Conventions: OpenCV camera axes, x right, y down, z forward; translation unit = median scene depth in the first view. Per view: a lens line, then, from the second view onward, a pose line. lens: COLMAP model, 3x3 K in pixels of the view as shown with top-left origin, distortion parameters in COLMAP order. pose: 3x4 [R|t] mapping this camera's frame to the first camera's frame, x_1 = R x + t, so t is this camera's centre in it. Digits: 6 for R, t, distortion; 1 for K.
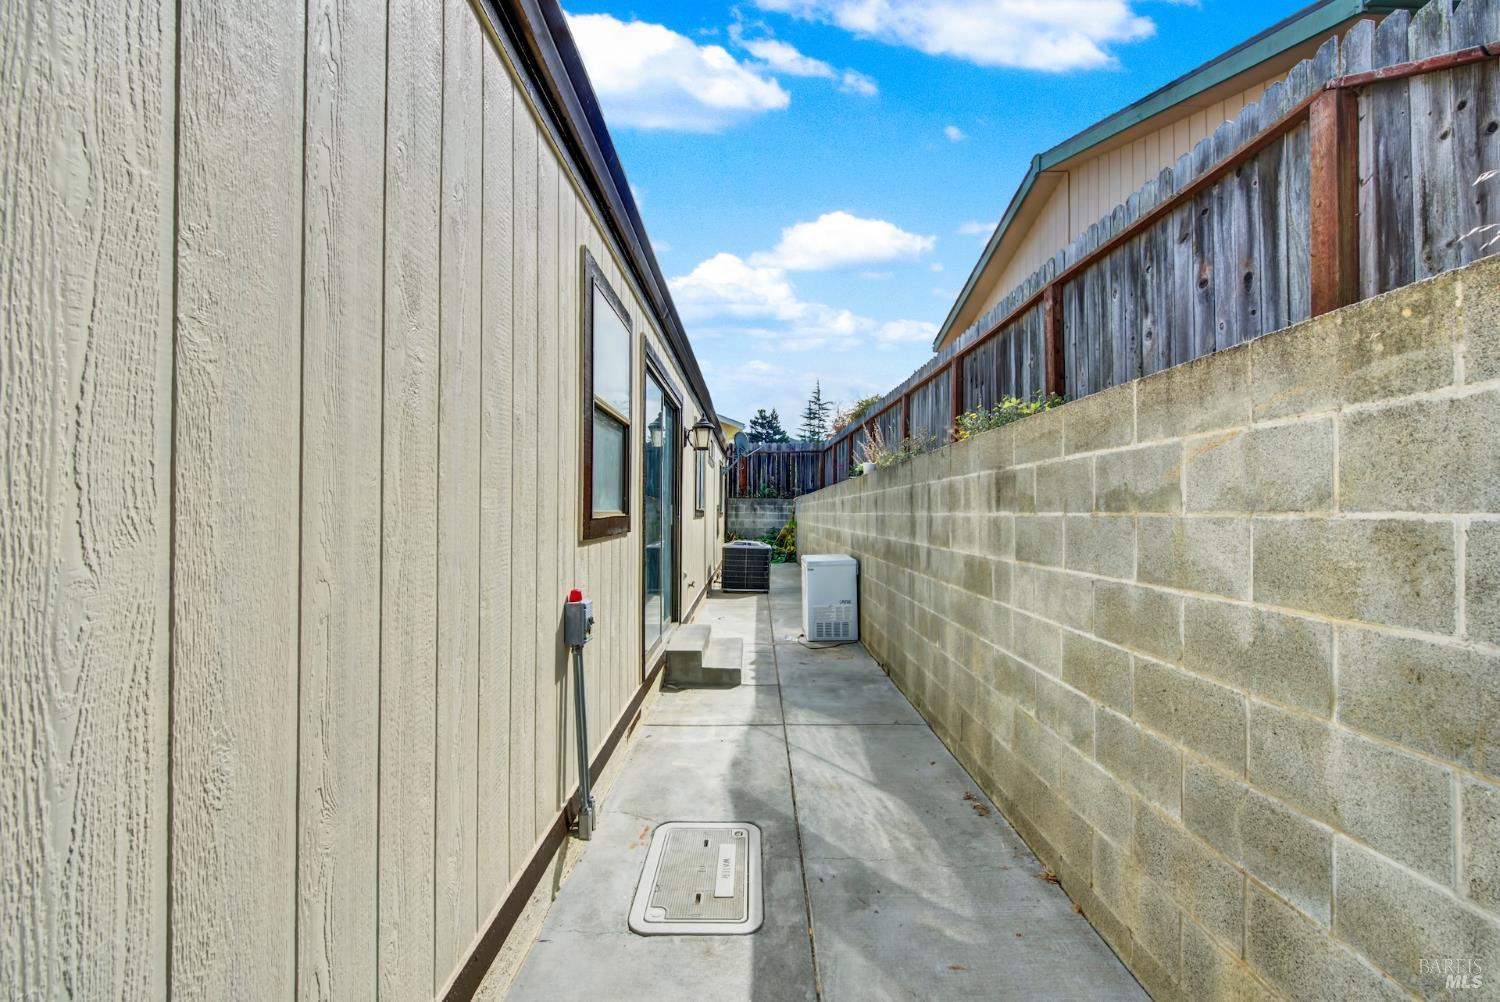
lens RADIAL K [[618.2, 0, 753.9], [0, 618.2, 504.9], [0, 0, 1]] dist [0.002631, -0.003008]
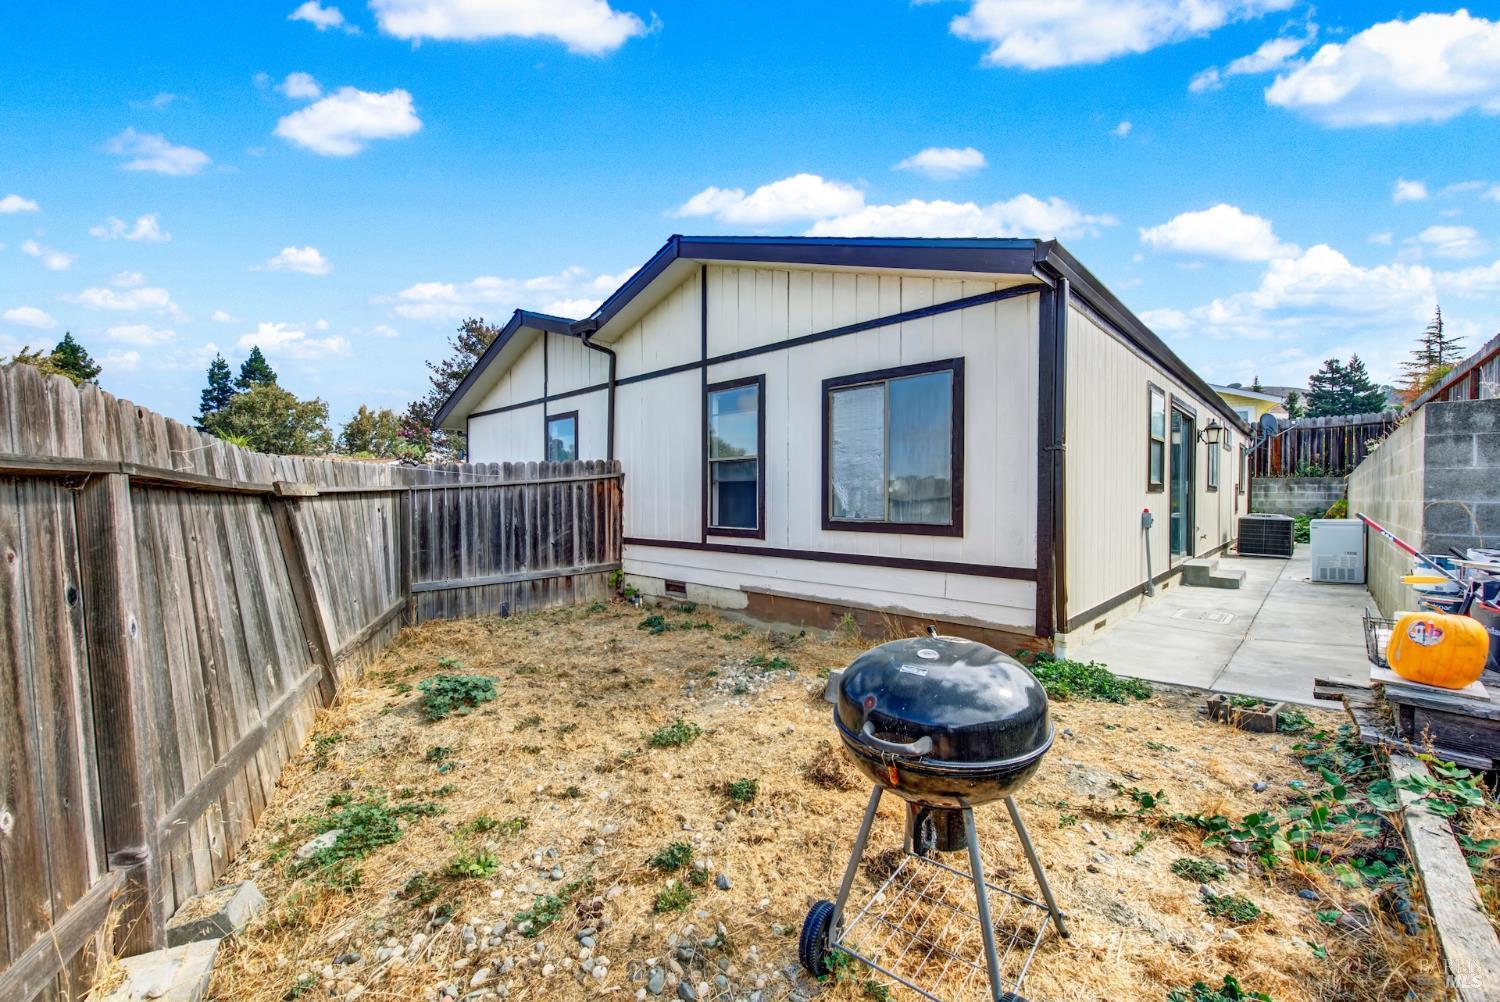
lens RADIAL K [[590.3, 0, 755.8], [0, 590.3, 508.4], [0, 0, 1]] dist [-0.002687, -0.000581]
pose [[0.723988, 0.007277, -0.689774, 0.068875], [0.012403, 0.999645, 0.023564, 0.013359], [0.689701, -0.025616, 0.723641, -0.544490]]
